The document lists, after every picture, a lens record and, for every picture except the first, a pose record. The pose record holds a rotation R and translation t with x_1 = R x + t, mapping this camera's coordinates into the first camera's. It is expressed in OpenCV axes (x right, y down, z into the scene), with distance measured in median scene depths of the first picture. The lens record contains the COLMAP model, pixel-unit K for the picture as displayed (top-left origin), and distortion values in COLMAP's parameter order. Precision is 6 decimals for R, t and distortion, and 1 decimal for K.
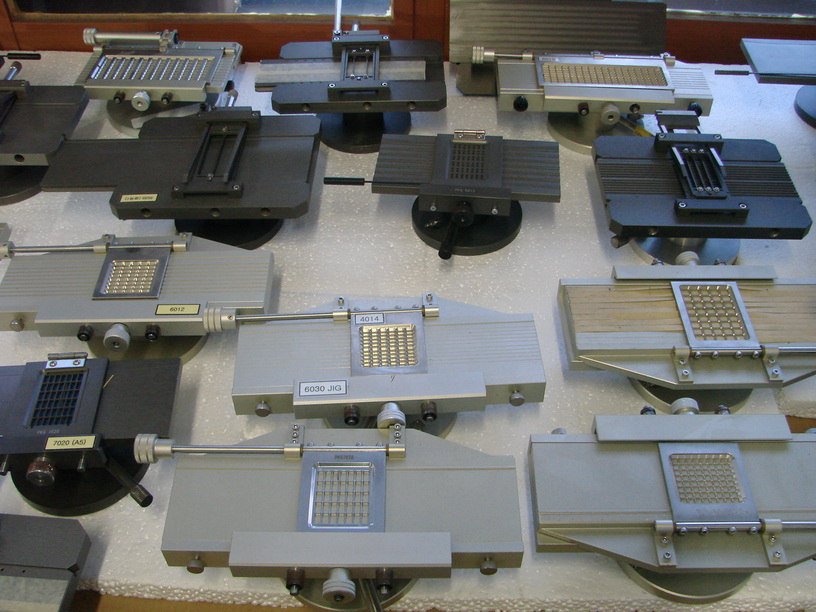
lens RADIAL K [[848.8, 0, 402.7], [0, 848.8, 306.5], [0, 0, 1]] dist [-0.137566, 0.000000]
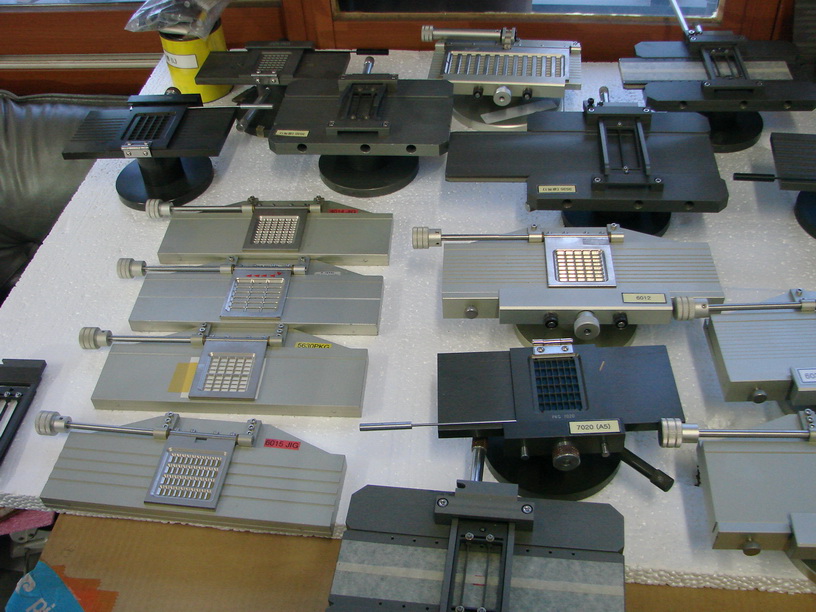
lens RADIAL K [[848.8, 0, 412.2], [0, 848.8, 301.4], [0, 0, 1]] dist [-0.137566, 0.000000]
pose [[0.992911, 0.015326, -0.117866, -0.313439], [-0.017629, 0.999673, -0.018525, 0.022737], [0.117543, 0.020471, 0.992857, -0.020757]]
